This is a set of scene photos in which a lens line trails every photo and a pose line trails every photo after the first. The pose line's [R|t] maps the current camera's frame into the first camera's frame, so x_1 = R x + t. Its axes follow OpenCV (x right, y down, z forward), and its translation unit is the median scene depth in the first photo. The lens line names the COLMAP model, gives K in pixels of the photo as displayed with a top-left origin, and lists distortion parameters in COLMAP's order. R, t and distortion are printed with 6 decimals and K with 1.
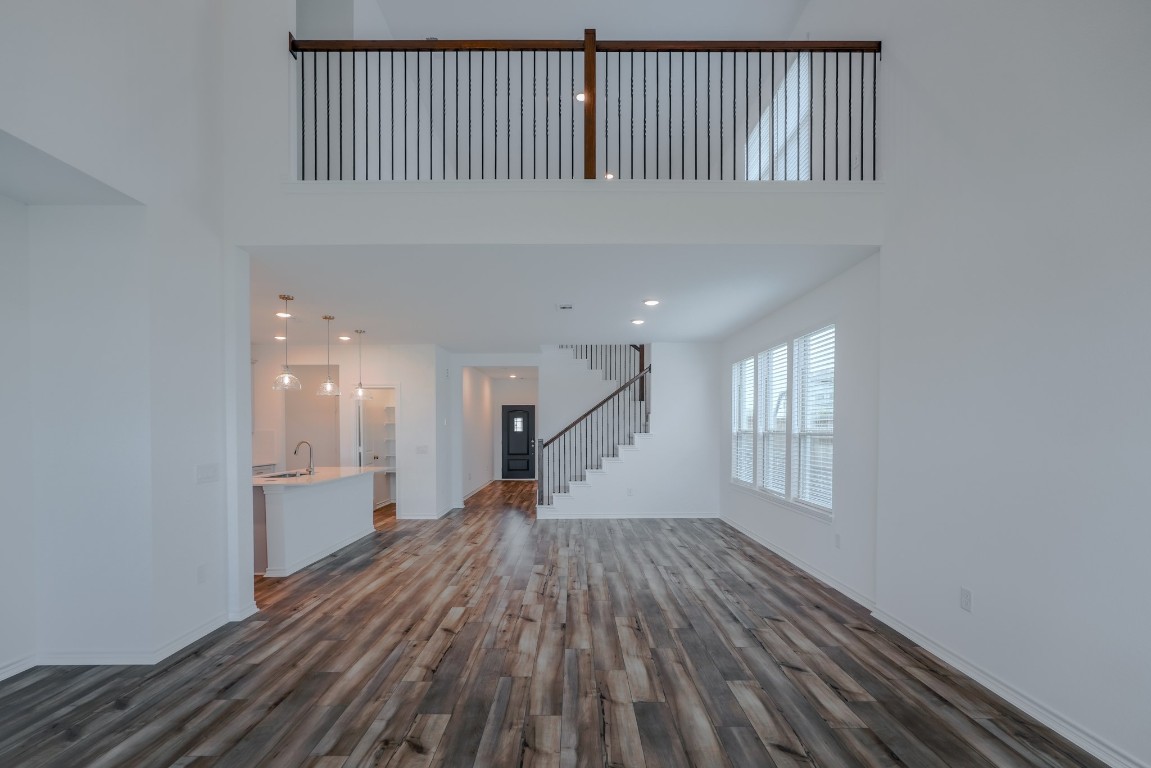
lens RADIAL K [[526.1, 0, 578.7], [0, 526.1, 433.8], [0, 0, 1]] dist [-0.014464, 0.009749]
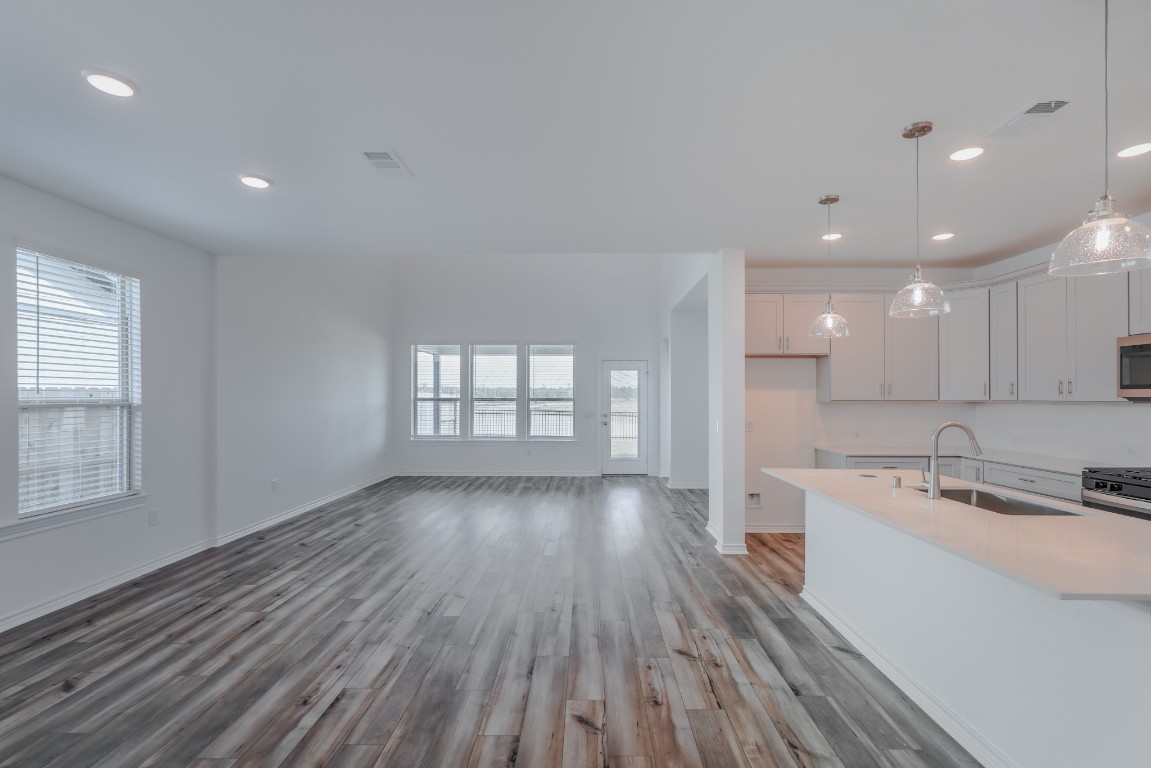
lens RADIAL K [[517.0, 0, 581.8], [0, 517.0, 396.4], [0, 0, 1]] dist [-0.013142, 0.008428]
pose [[-0.999843, 0.002673, 0.017489, -0.281153], [0.002800, 0.999970, 0.007274, -0.017115], [-0.017469, 0.007322, -0.999821, 1.863277]]
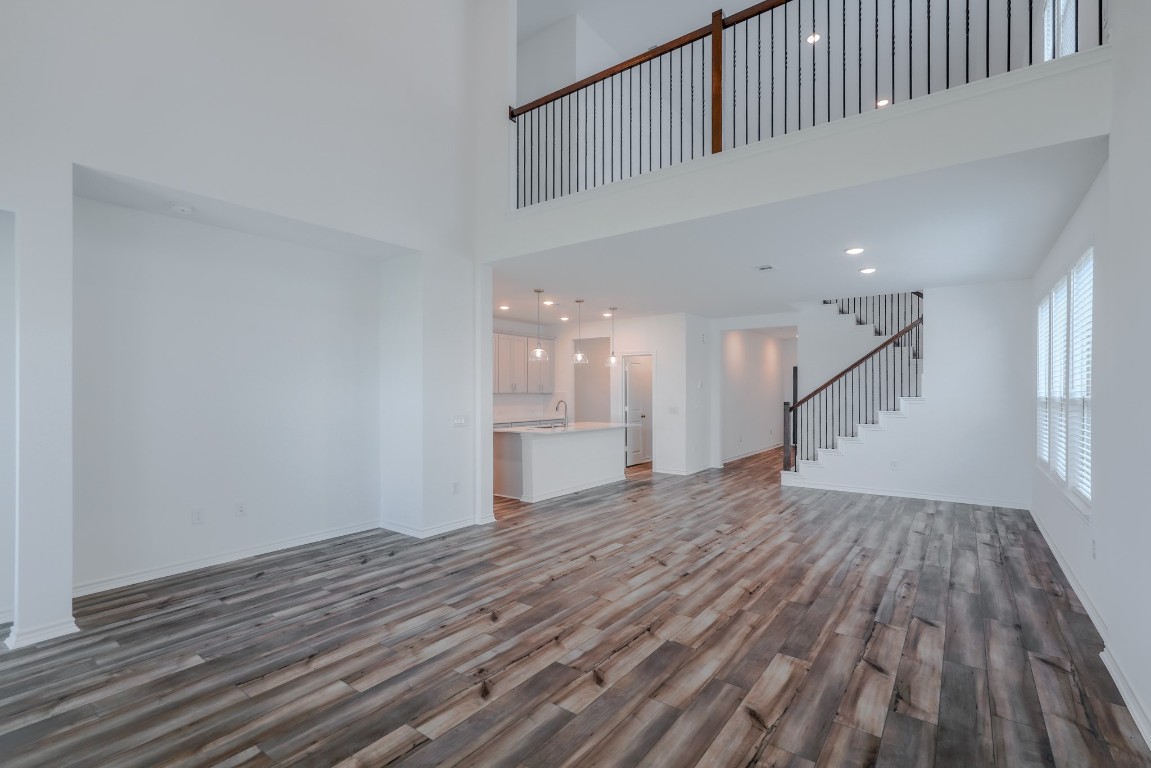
lens RADIAL K [[529.1, 0, 573.8], [0, 529.1, 390.2], [0, 0, 1]] dist [-0.017234, 0.011384]
pose [[0.796781, 0.001461, -0.604266, 0.354126], [-0.008316, 0.999929, -0.008548, -0.000769], [0.604210, 0.011836, 0.796737, -0.003521]]
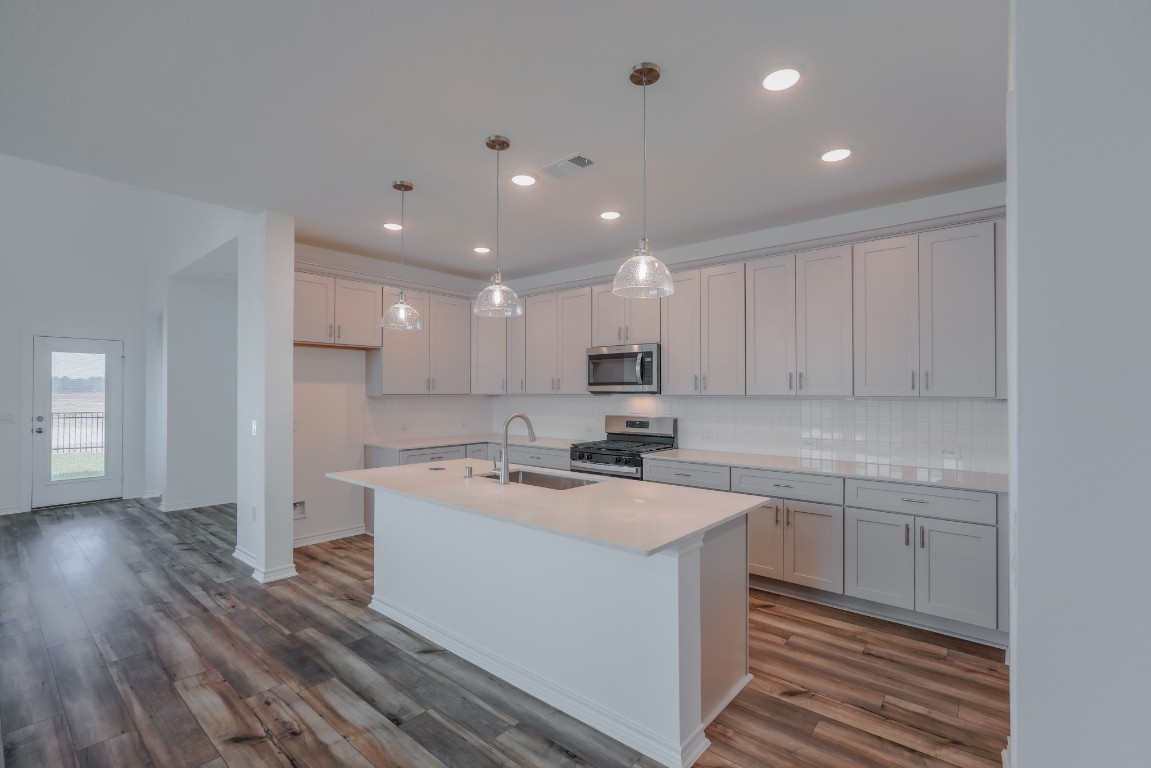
lens RADIAL K [[516.5, 0, 573.2], [0, 516.5, 388.9], [0, 0, 1]] dist [-0.016214, 0.007476]
pose [[-0.655576, -0.001682, -0.755127, -0.241902], [-0.005377, 0.999983, 0.002441, -0.015946], [0.755110, 0.005661, -0.655574, 1.762047]]
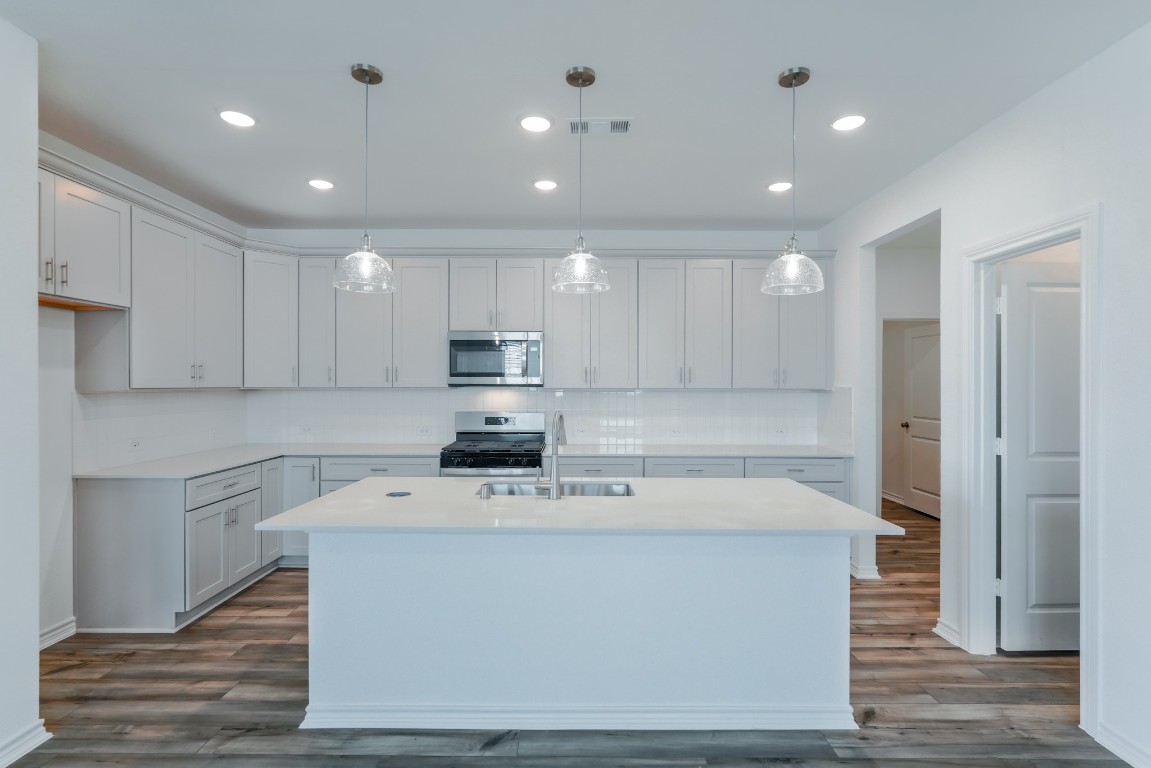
lens RADIAL K [[555.1, 0, 574.2], [0, 555.1, 385.3], [0, 0, 1]] dist [-0.004006, -0.000242]
pose [[-0.009313, 0.005413, -0.999942, -0.117164], [-0.011628, 0.999917, 0.005521, -0.013287], [0.999889, 0.011679, -0.009249, 1.315587]]
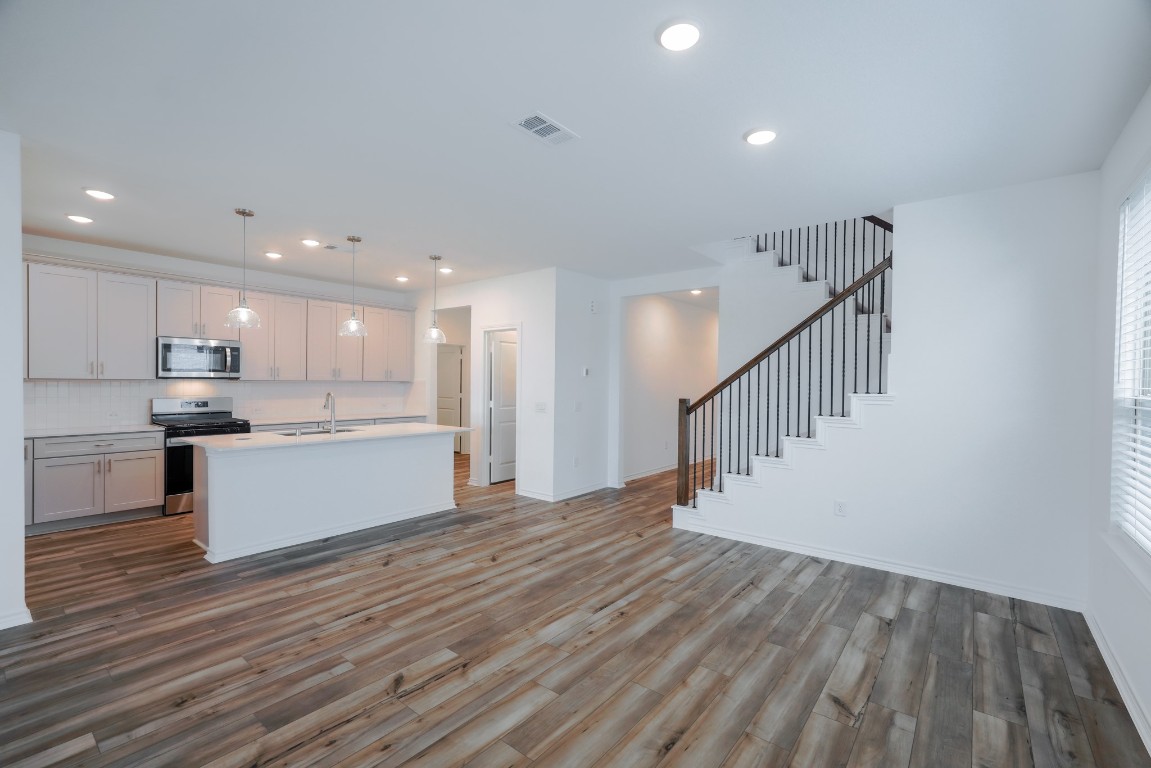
lens RADIAL K [[507.8, 0, 573.6], [0, 507.8, 387.6], [0, 0, 1]] dist [-0.016293, 0.008715]
pose [[0.772316, 0.018978, -0.634955, 0.365947], [-0.018970, 0.999797, 0.006809, -0.009118], [0.634955, 0.006786, 0.772520, 0.810836]]
